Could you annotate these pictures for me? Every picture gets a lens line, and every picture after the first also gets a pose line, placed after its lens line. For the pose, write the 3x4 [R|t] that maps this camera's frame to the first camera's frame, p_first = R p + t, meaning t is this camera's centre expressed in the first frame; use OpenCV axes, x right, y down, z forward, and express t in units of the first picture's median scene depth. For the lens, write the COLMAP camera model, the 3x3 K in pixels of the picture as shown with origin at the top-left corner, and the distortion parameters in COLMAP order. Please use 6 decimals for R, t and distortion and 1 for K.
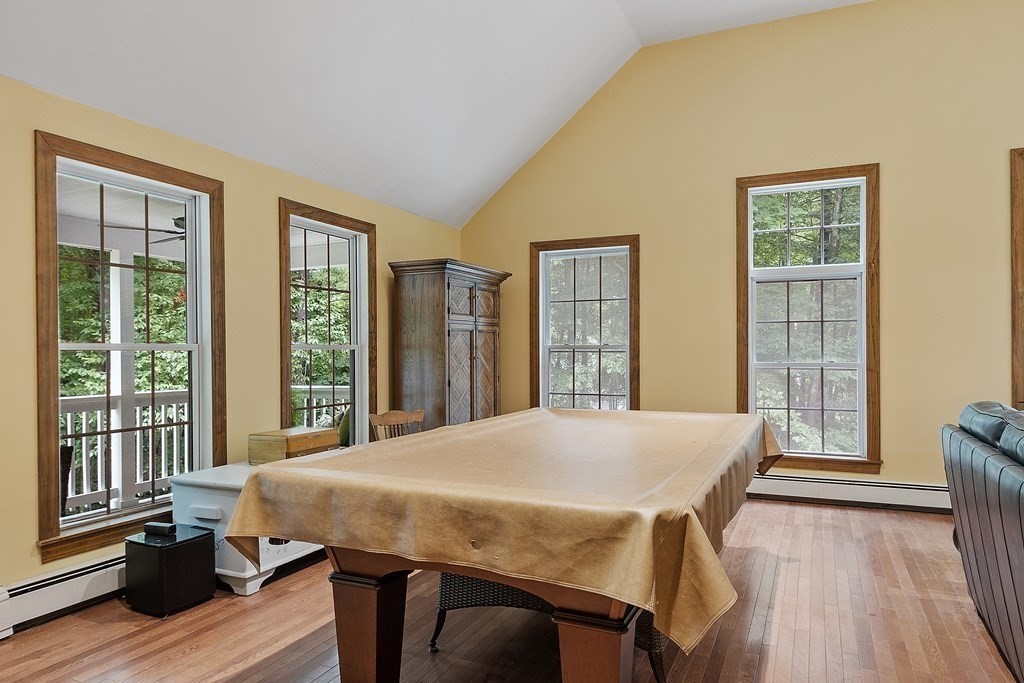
lens RADIAL K [[650.4, 0, 510.9], [0, 650.4, 352.6], [0, 0, 1]] dist [0.000265, -0.000272]
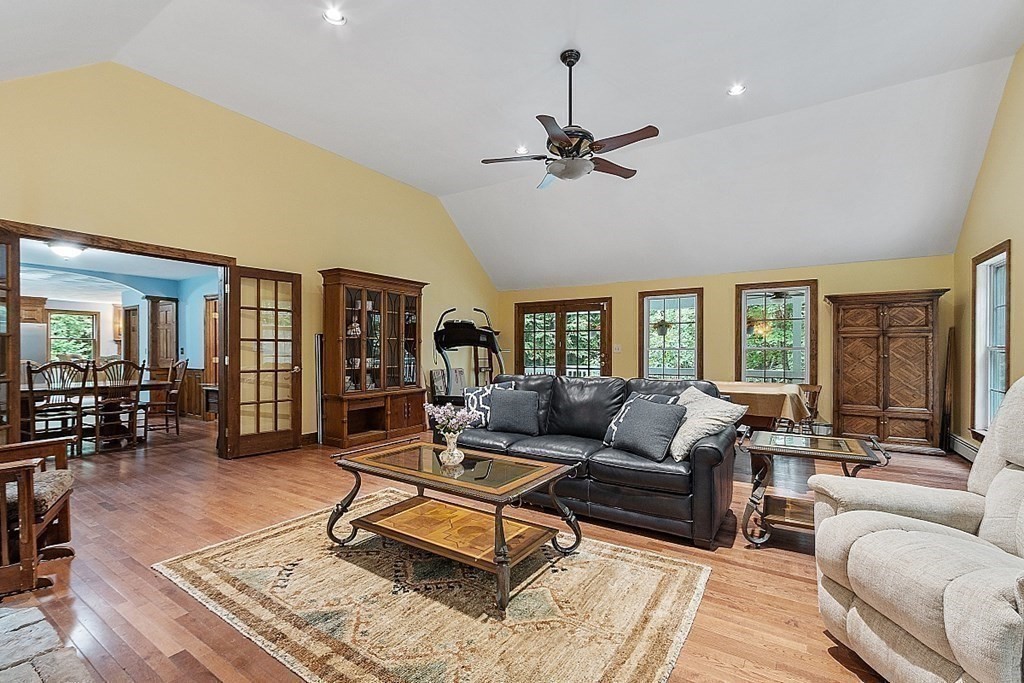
lens RADIAL K [[445.6, 0, 512.0], [0, 445.6, 341.5], [0, 0, 1]] dist [-0.002103, -0.000260]
pose [[-0.132455, -0.014838, -0.991078, 1.087625], [-0.007909, 0.999872, -0.013912, -0.003348], [0.991157, 0.005995, -0.132555, 0.330254]]
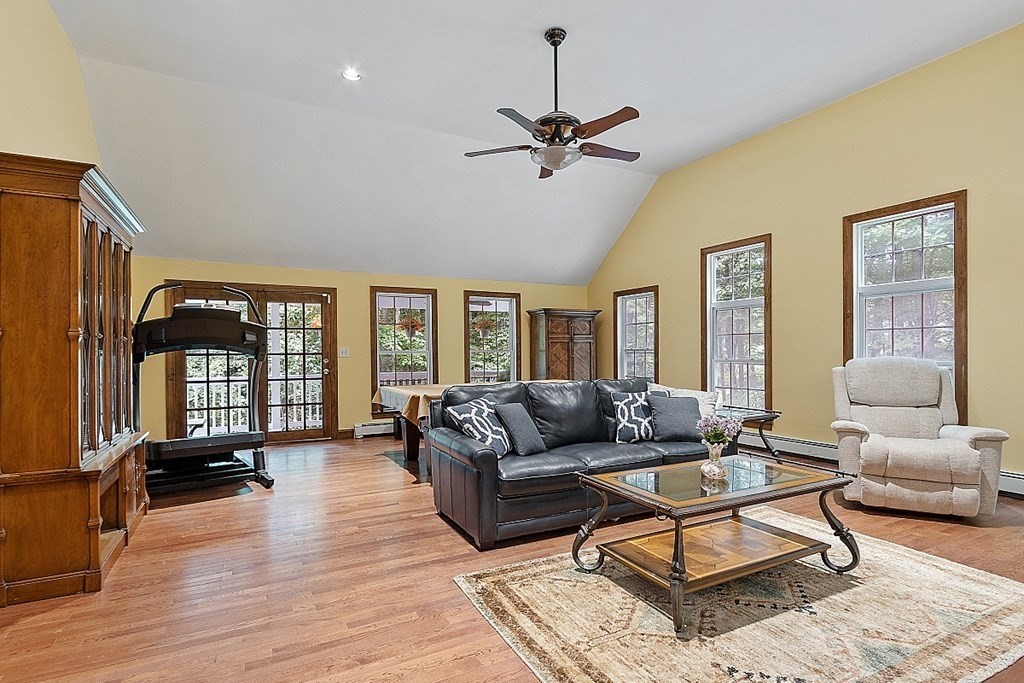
lens RADIAL K [[506.0, 0, 512.0], [0, 506.0, 341.5], [0, 0, 1]] dist [-0.001211, -0.000601]
pose [[0.798634, -0.015078, -0.601628, 0.752746], [0.001246, 0.999725, -0.023401, -0.000351], [0.601815, 0.017939, 0.798434, -0.332449]]
